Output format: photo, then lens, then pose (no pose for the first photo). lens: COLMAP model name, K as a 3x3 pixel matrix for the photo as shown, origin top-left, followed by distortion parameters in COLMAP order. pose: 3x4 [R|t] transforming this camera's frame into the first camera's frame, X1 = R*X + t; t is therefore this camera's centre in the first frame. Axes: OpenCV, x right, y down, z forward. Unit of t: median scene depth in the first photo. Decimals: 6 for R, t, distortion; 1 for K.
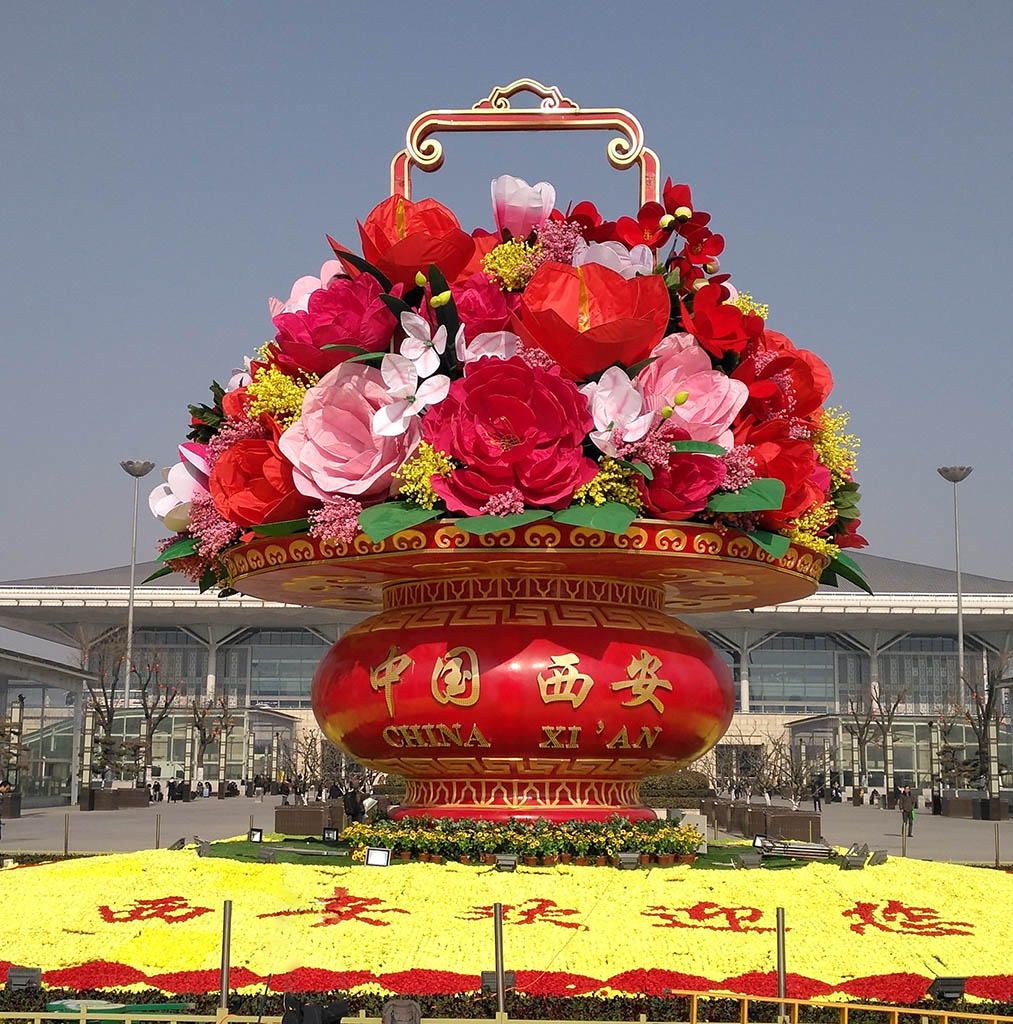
lens RADIAL K [[1668.1, 0, 501.7], [0, 1668.1, 489.6], [0, 0, 1]] dist [0.068744, 0.000000]
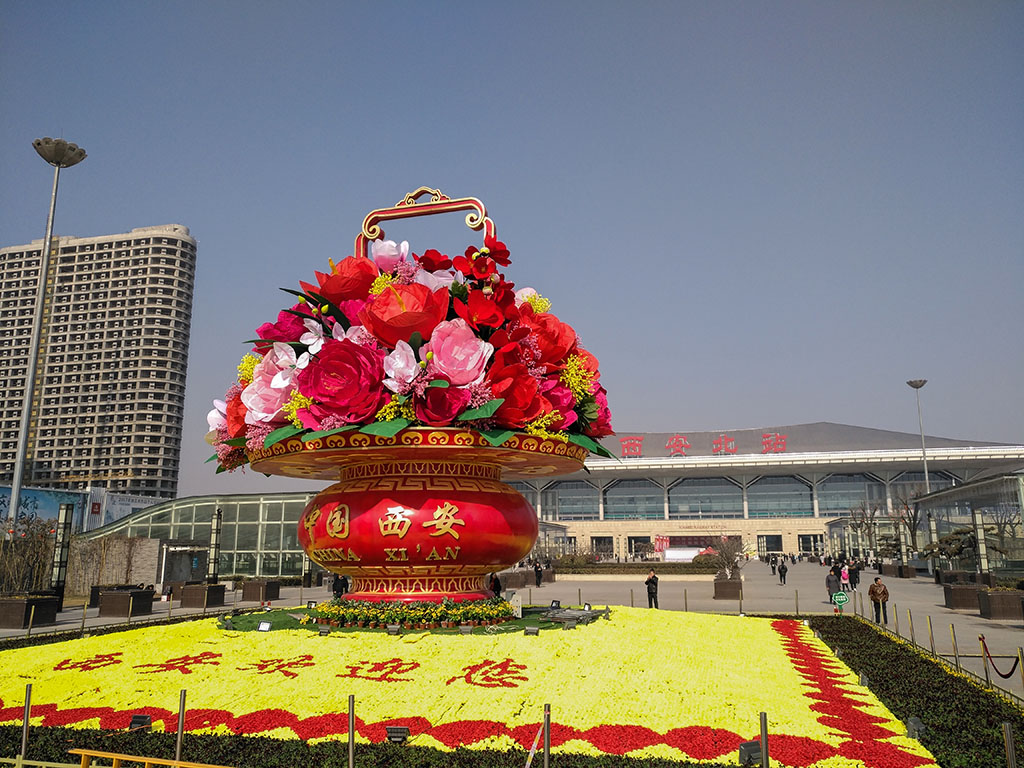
lens RADIAL K [[823.9, 0, 511.7], [0, 823.9, 383.3], [0, 0, 1]] dist [0.009222, 0.020946]
pose [[0.973087, -0.063379, -0.221552, 0.343699], [0.055907, 0.997641, -0.039845, 0.010800], [0.223555, 0.026386, 0.974334, 0.179646]]
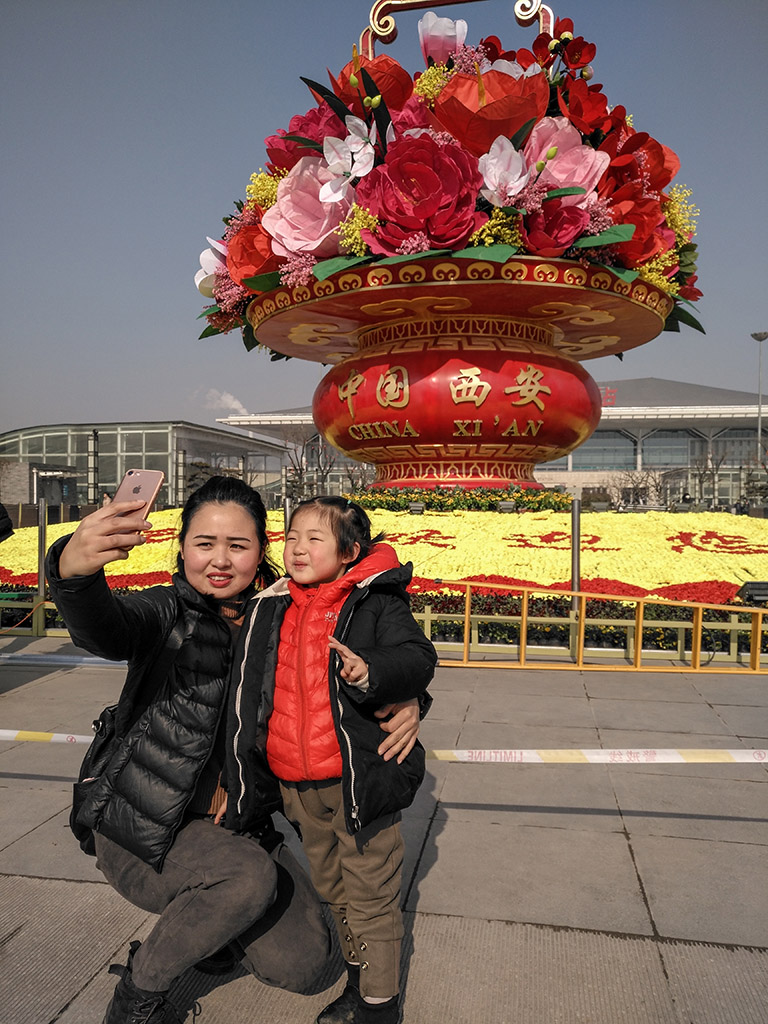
lens RADIAL K [[823.9, 0, 377.2], [0, 823.9, 513.8], [0, 0, 1]] dist [0.009222, 0.020946]
pose [[0.986310, -0.005345, -0.164818, 0.071810], [0.034132, 0.984447, 0.172333, 0.094349], [0.161333, -0.175600, 0.971152, 0.290900]]
